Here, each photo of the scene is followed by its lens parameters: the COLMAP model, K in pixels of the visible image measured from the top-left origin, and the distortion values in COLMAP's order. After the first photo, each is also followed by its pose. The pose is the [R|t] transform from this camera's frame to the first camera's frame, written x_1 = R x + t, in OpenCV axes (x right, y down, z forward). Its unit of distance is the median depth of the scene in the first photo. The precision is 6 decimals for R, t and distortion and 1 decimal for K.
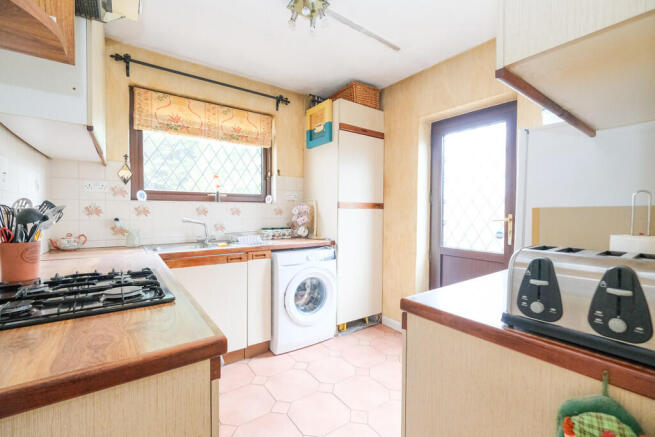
lens RADIAL K [[279.7, 0, 327.5], [0, 279.7, 218.5], [0, 0, 1]] dist [-0.005267, 0.000093]
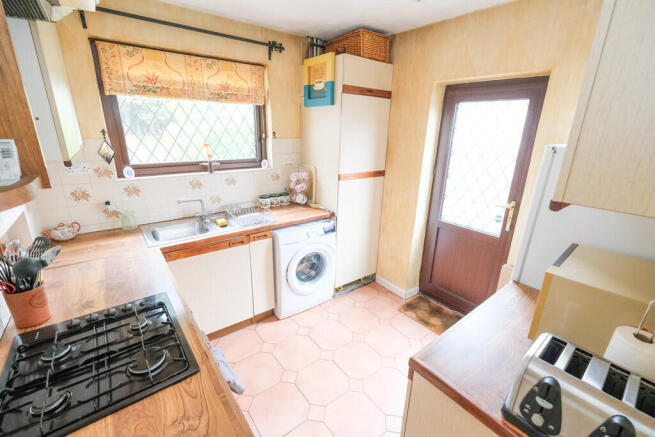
lens RADIAL K [[279.4, 0, 327.5], [0, 279.4, 218.5], [0, 0, 1]] dist [-0.001787, -0.000172]
pose [[0.999396, 0.007020, 0.034025, -0.032415], [-0.016296, 0.959671, 0.280654, -0.180697], [-0.030683, -0.281039, 0.959206, 0.041441]]
